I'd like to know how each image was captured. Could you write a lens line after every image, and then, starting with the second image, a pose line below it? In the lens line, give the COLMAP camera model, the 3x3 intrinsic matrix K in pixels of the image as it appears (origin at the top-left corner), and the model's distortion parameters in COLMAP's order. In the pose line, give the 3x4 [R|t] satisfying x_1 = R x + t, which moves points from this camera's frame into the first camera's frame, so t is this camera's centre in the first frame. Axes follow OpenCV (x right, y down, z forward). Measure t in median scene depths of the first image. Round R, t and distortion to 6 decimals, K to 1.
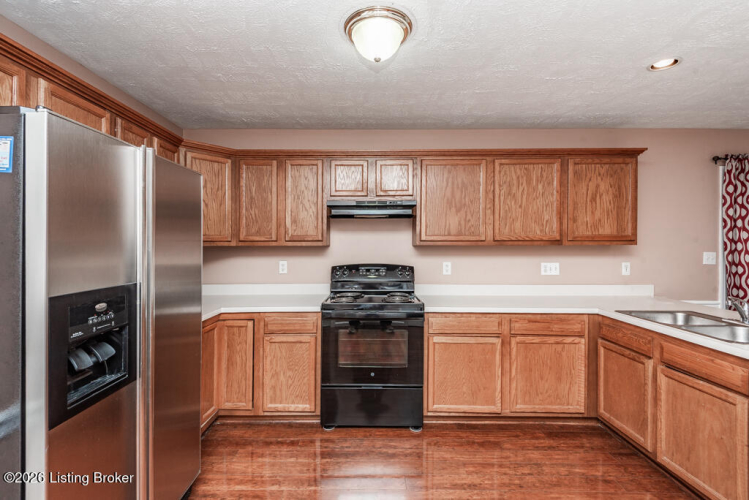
lens RADIAL K [[345.8, 0, 361.2], [0, 345.8, 254.2], [0, 0, 1]] dist [0.022527, -0.015547]
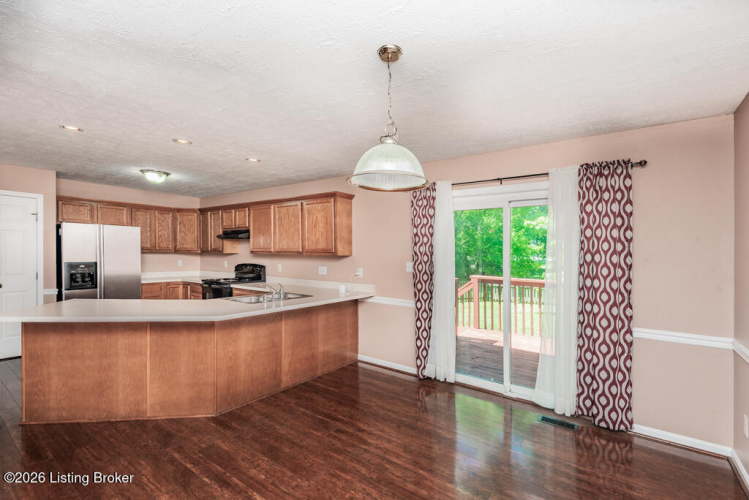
lens RADIAL K [[345.8, 0, 361.2], [0, 345.8, 254.2], [0, 0, 1]] dist [0.022527, -0.015547]
pose [[0.794946, 0.013790, -0.606524, 1.966767], [-0.029439, 0.999441, -0.015861, -0.011266], [0.605966, 0.030464, 0.794907, -0.128060]]
